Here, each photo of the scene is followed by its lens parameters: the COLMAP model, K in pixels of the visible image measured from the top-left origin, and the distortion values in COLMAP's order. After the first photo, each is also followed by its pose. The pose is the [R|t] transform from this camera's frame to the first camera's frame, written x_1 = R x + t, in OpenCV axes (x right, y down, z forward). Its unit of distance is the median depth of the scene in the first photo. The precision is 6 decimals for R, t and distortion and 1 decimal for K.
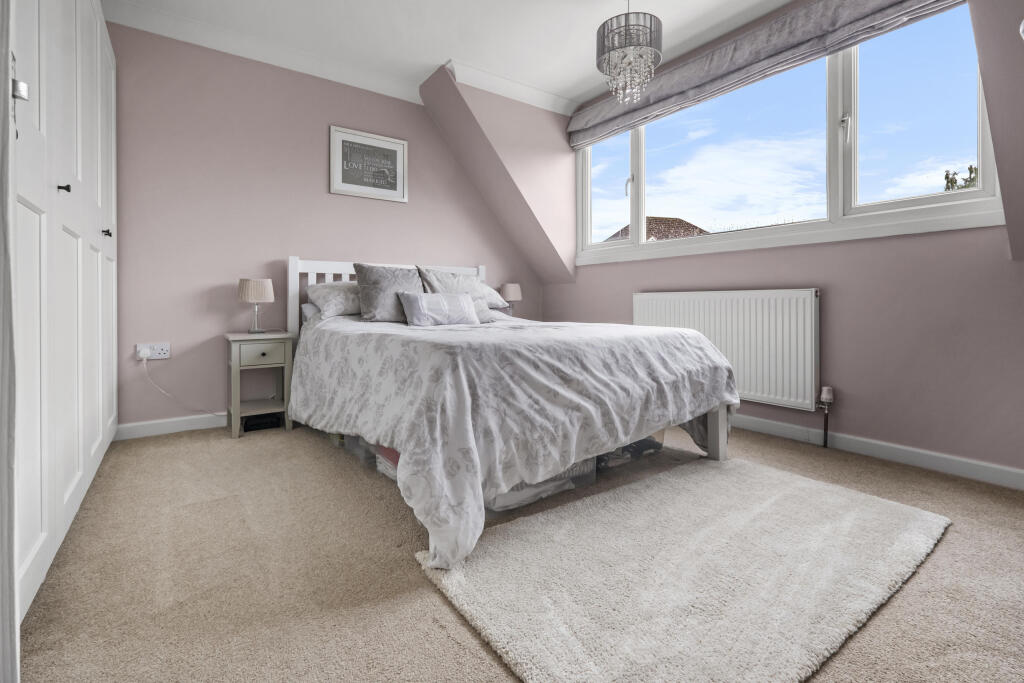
lens RADIAL K [[447.8, 0, 505.1], [0, 447.8, 301.6], [0, 0, 1]] dist [-0.001108, -0.000227]
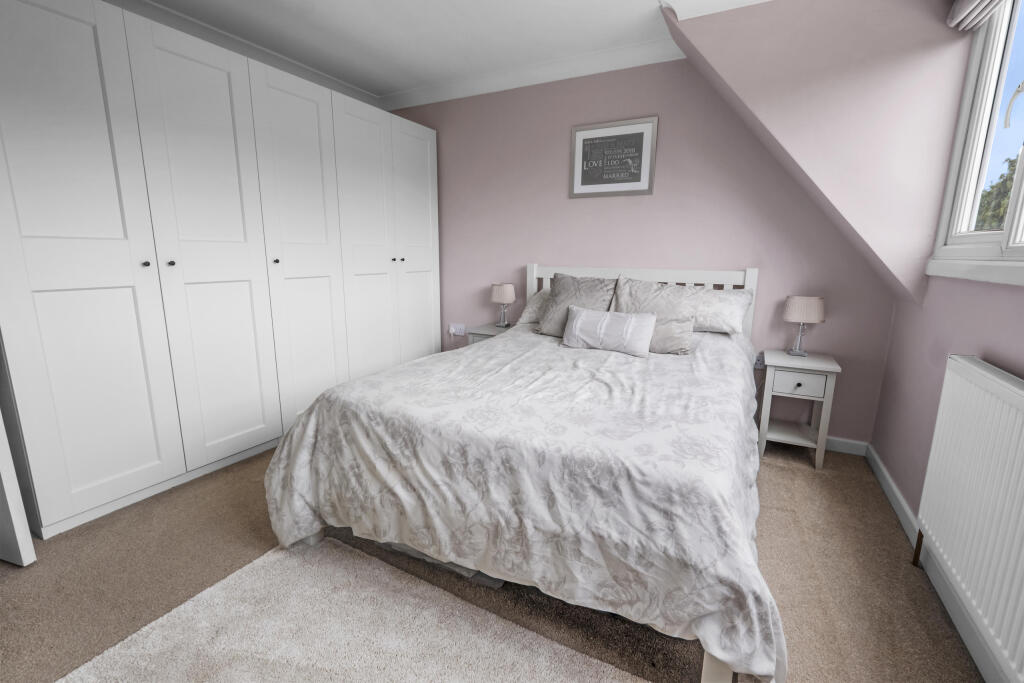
lens RADIAL K [[447.8, 0, 518.1], [0, 447.8, 338.3], [0, 0, 1]] dist [-0.001108, -0.000227]
pose [[0.460695, 0.176681, -0.869796, 0.894486], [-0.012976, 0.981222, 0.192442, -0.221971], [0.887464, -0.077370, 0.454337, 0.724424]]
